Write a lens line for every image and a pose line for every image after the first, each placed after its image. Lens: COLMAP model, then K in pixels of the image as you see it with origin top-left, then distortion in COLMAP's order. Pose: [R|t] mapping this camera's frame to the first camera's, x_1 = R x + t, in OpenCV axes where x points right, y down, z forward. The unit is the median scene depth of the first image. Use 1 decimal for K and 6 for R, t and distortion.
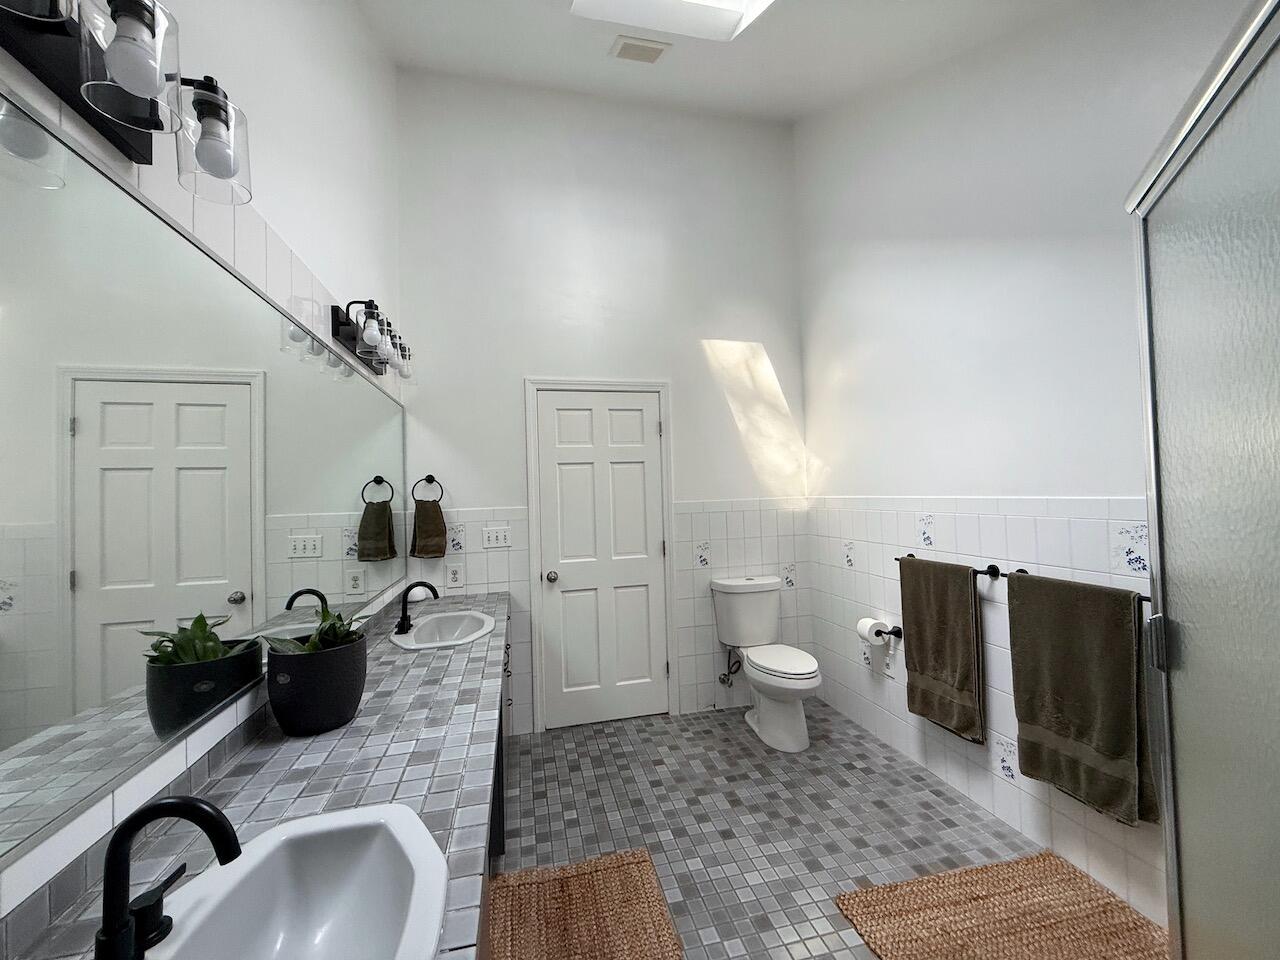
lens RADIAL K [[504.2, 0, 639.2], [0, 504.2, 479.6], [0, 0, 1]] dist [-0.000614, -0.000189]
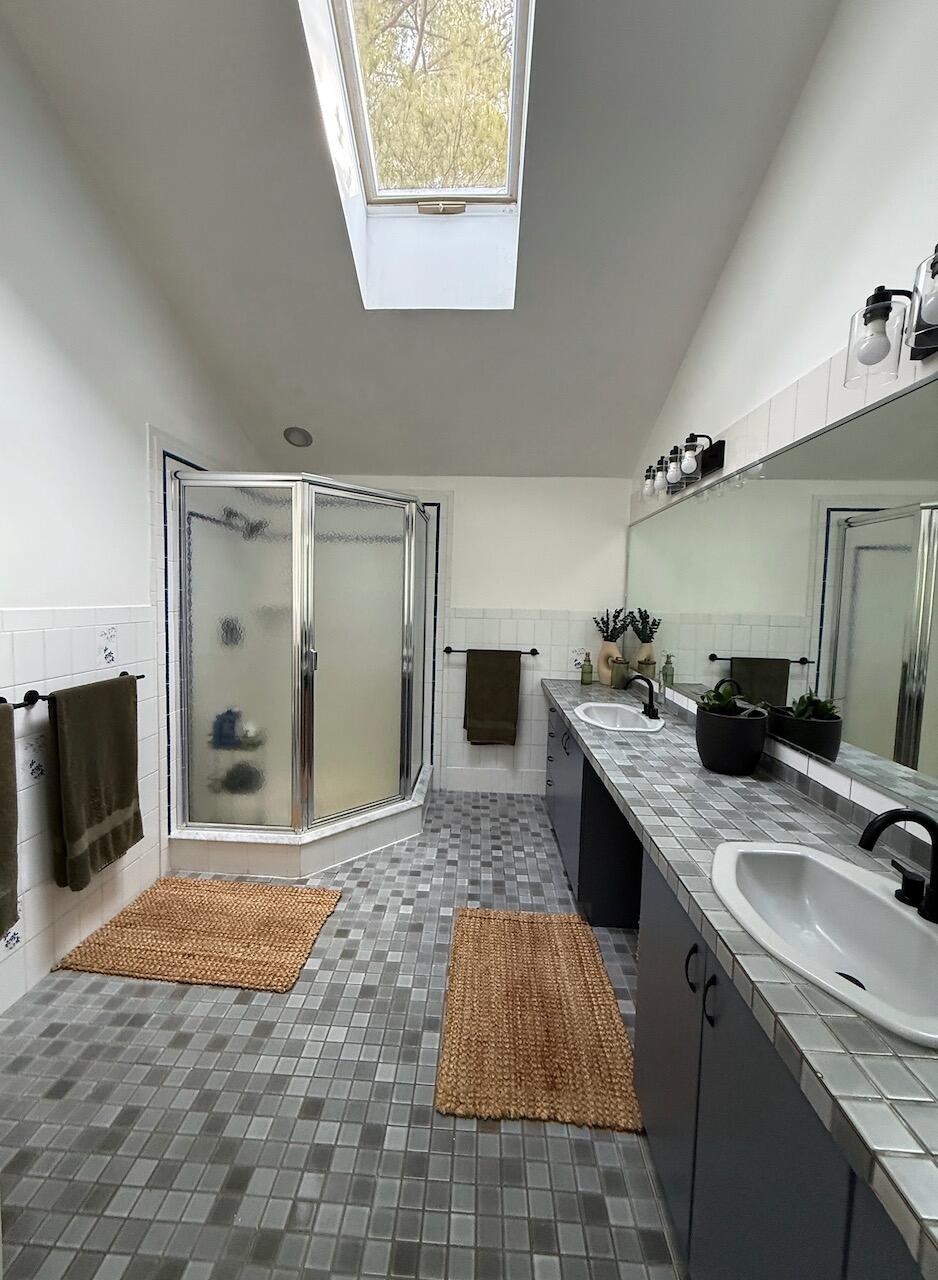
lens RADIAL K [[504.2, 0, 463.5], [0, 504.2, 636.0], [0, 0, 1]] dist [-0.000614, -0.000189]
pose [[-0.962710, -0.015498, 0.270092, -0.201951], [-0.004952, 0.999200, 0.039683, 0.045571], [-0.270491, 0.036866, -0.962016, 1.640811]]
